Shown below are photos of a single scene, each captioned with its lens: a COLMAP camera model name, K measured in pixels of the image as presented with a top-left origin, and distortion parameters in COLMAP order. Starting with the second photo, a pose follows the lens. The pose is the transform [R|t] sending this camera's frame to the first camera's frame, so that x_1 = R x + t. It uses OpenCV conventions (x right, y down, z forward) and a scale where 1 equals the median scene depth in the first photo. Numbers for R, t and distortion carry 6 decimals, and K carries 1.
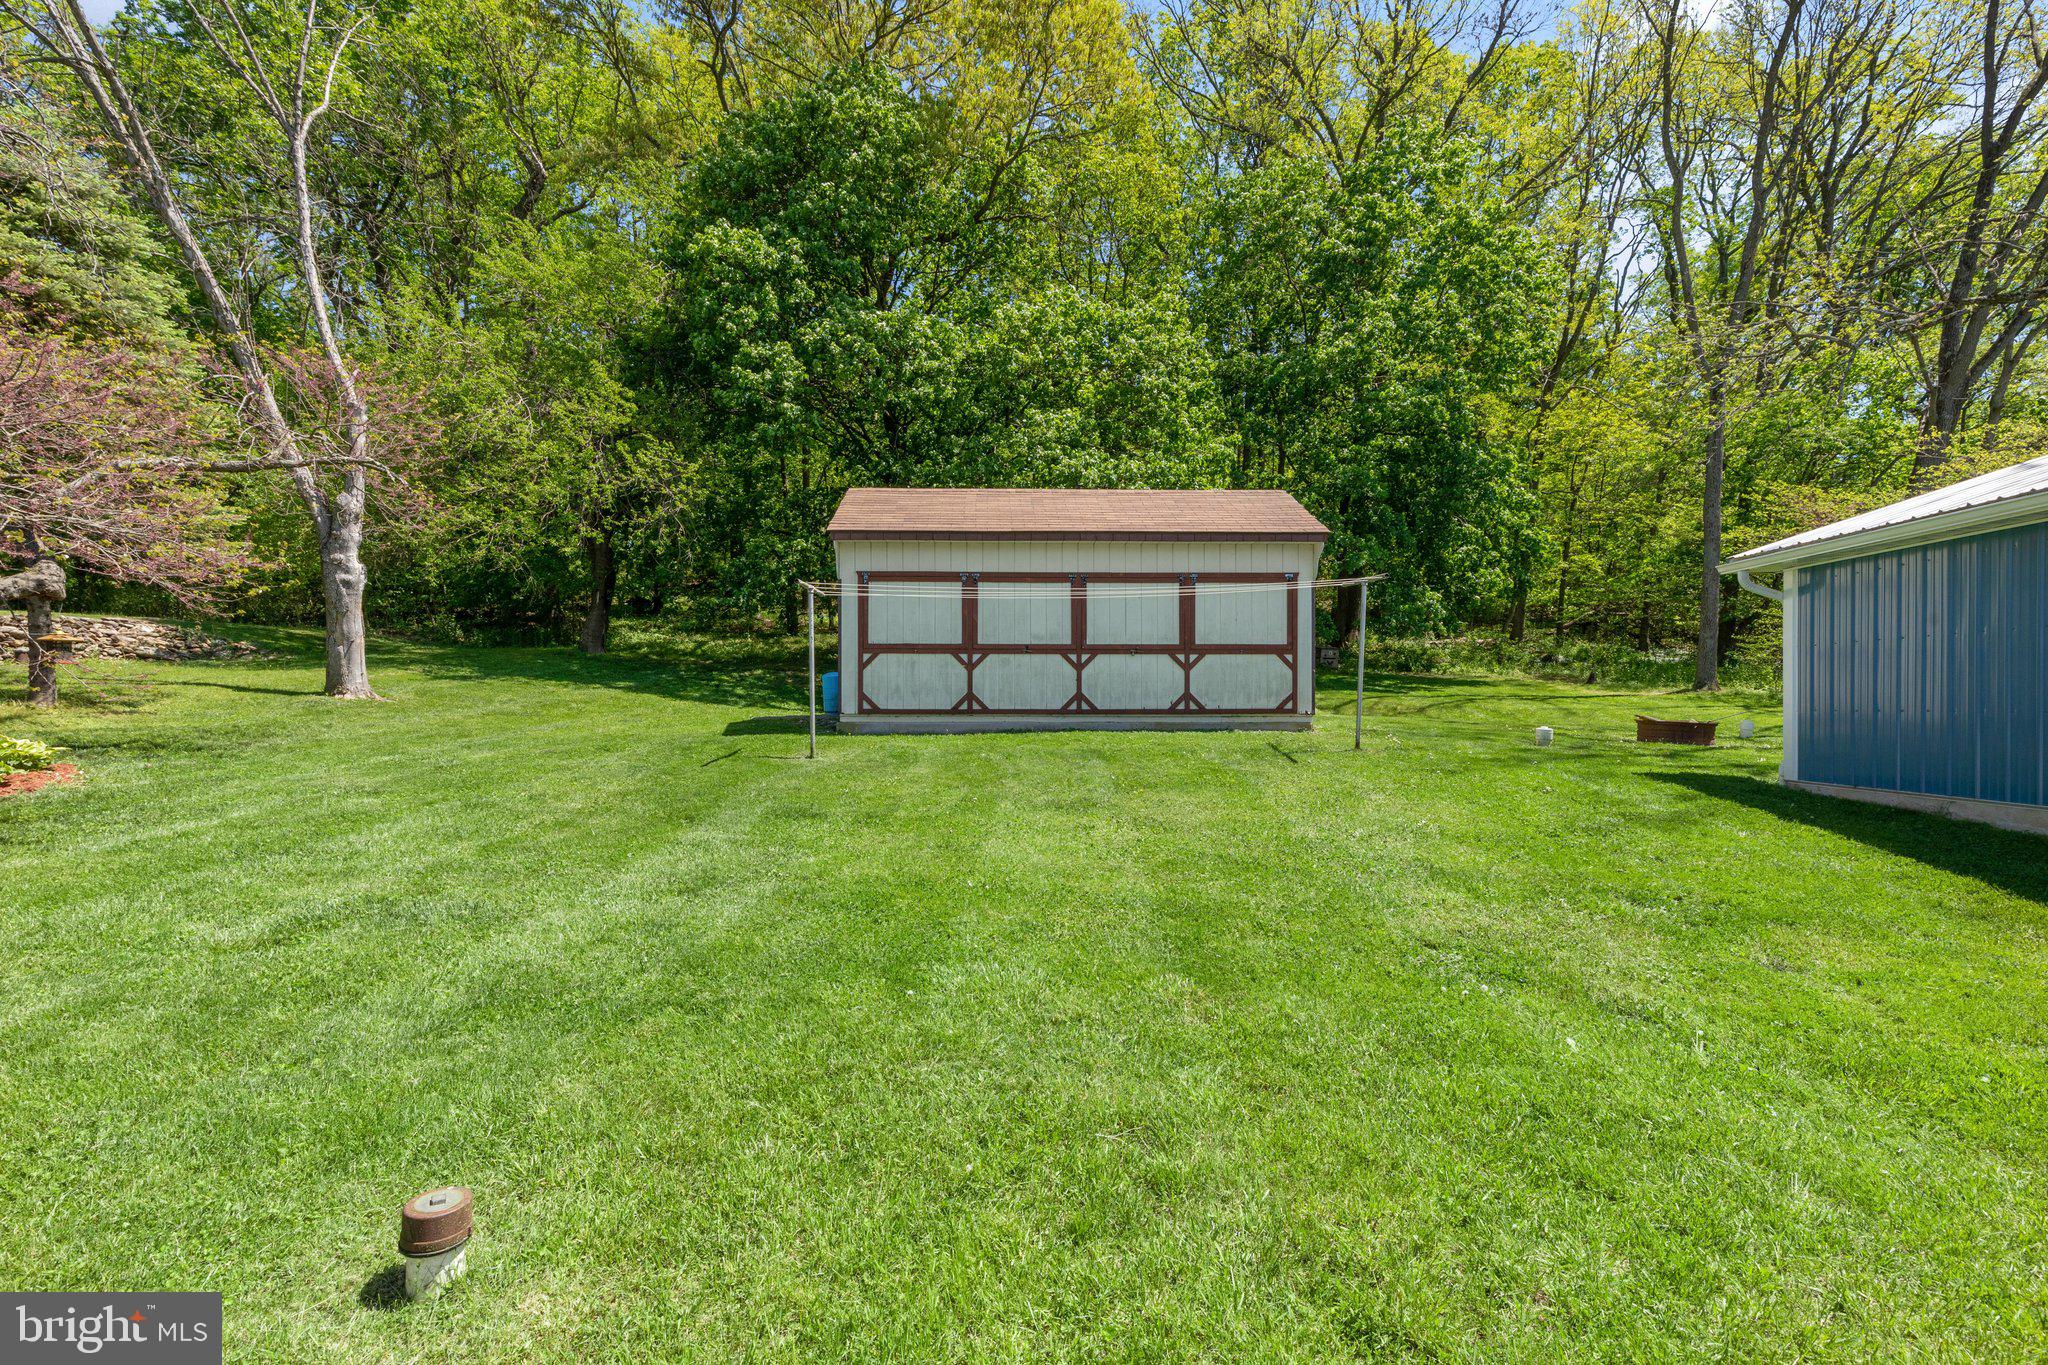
lens RADIAL K [[942.0, 0, 1018.3], [0, 942.0, 694.8], [0, 0, 1]] dist [0.002204, 0.000188]
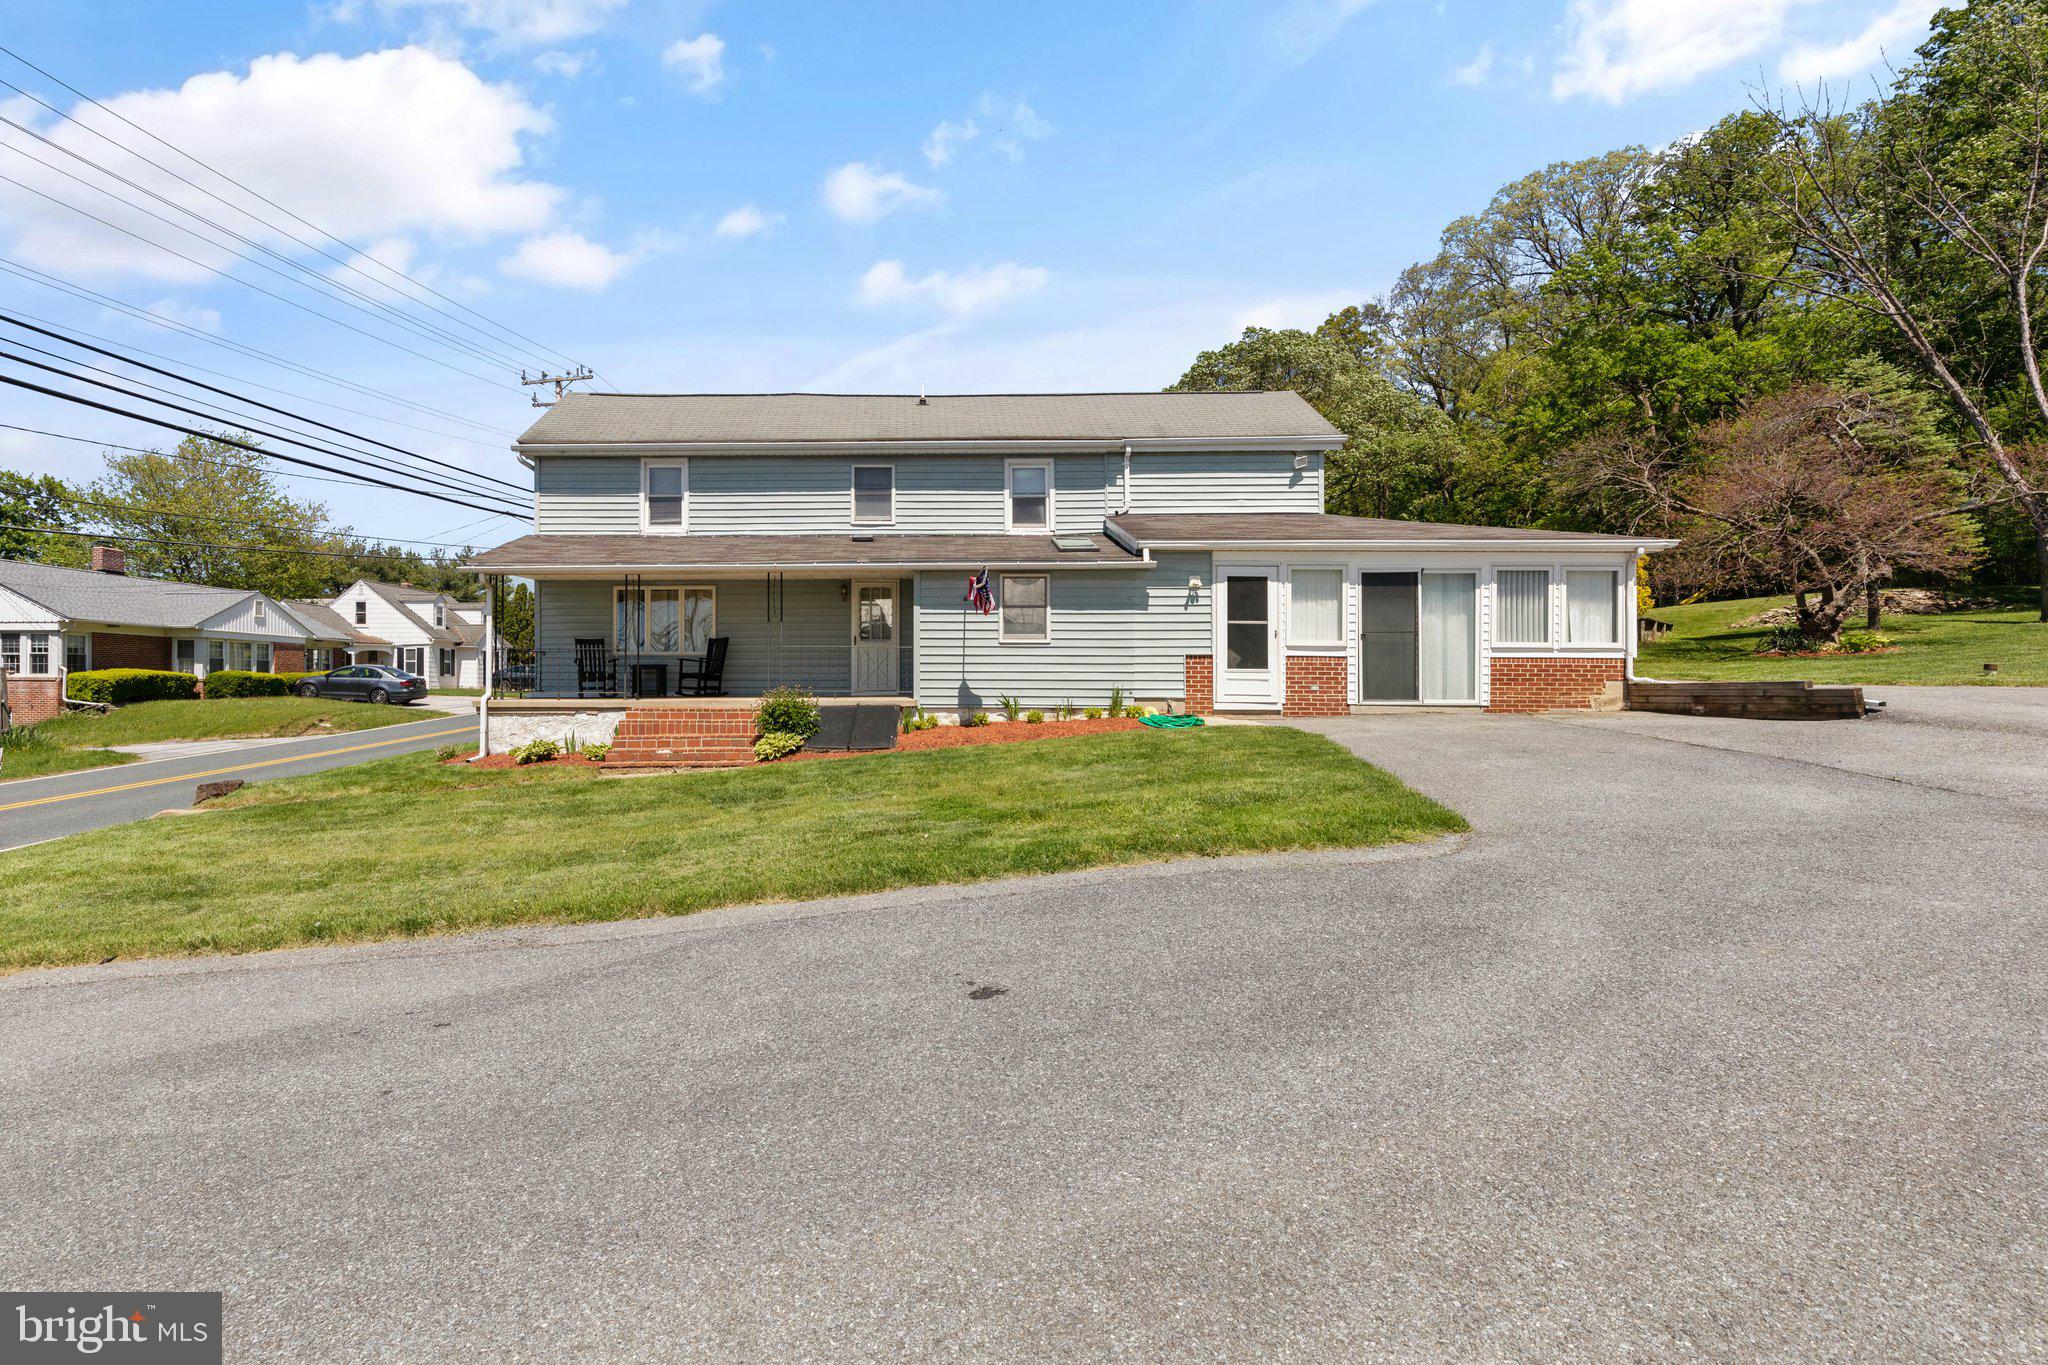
lens RADIAL K [[942.0, 0, 1018.8], [0, 942.0, 687.1], [0, 0, 1]] dist [0.002204, 0.000188]
pose [[0.073691, 0.009694, -0.997234, 0.610647], [0.007749, 0.999917, 0.010293, 0.064312], [0.997251, -0.008486, 0.073609, -0.697412]]
